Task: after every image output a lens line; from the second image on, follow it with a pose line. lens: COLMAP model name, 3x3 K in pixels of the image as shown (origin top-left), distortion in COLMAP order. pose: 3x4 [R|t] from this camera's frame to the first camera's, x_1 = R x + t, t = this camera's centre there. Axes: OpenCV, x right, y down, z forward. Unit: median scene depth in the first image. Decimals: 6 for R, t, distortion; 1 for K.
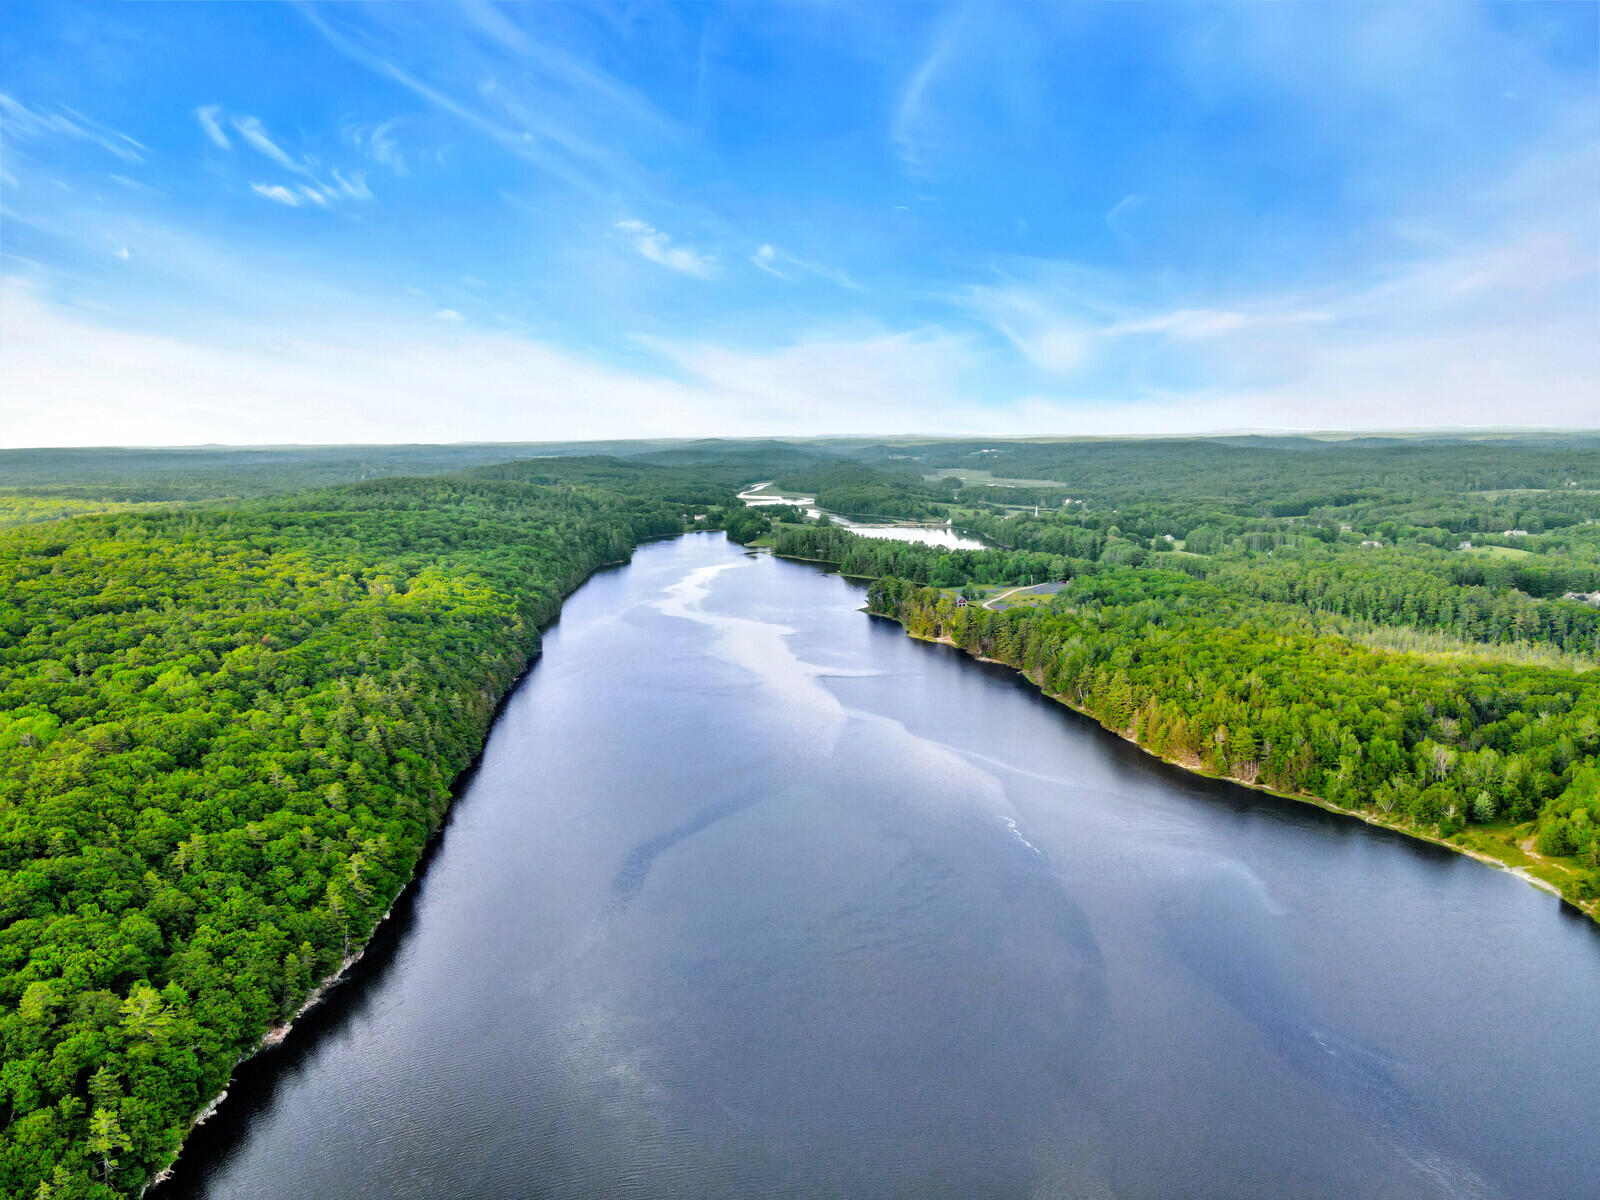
lens RADIAL K [[1200.5, 0, 806.3], [0, 1200.5, 615.3], [0, 0, 1]] dist [0.034949, -0.002888]
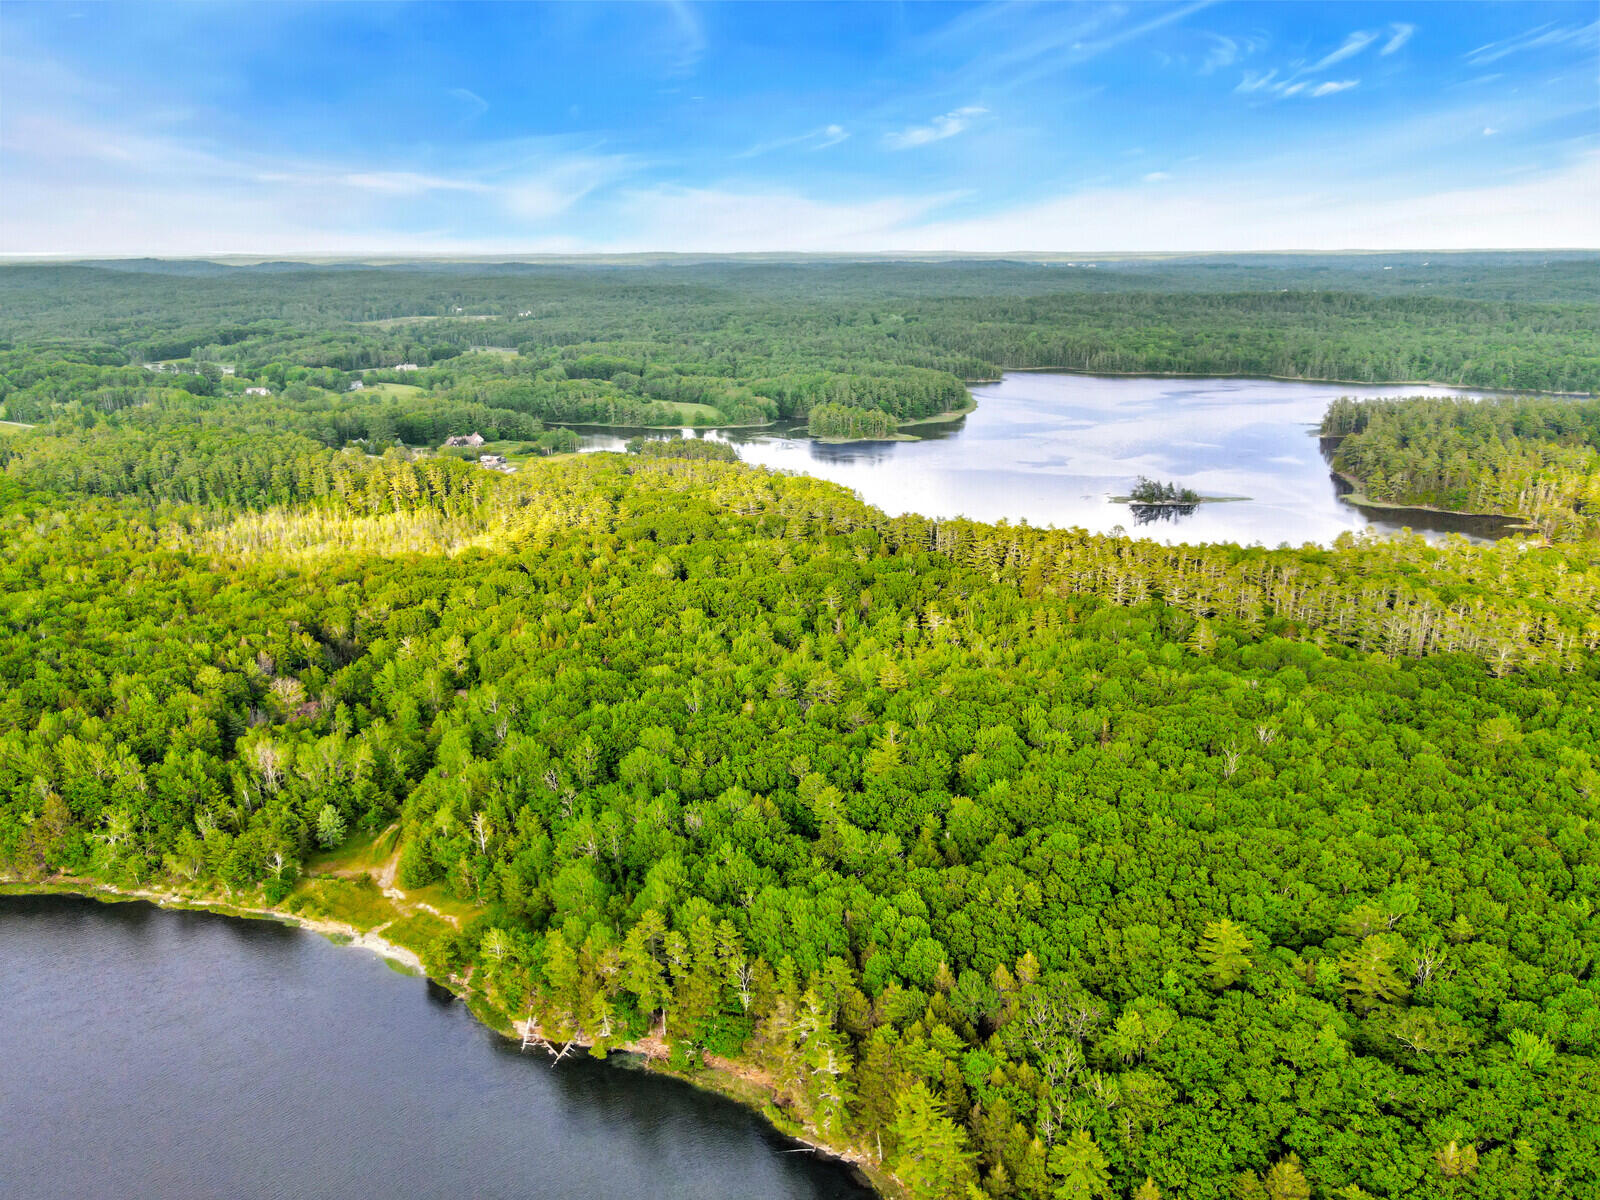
lens RADIAL K [[1200.5, 0, 806.3], [0, 1200.5, 615.3], [0, 0, 1]] dist [0.034949, -0.002888]
pose [[0.678937, -0.211811, 0.702980, 0.223383], [0.113000, 0.976219, 0.185004, -0.045650], [-0.725449, -0.046169, 0.686726, 0.262973]]
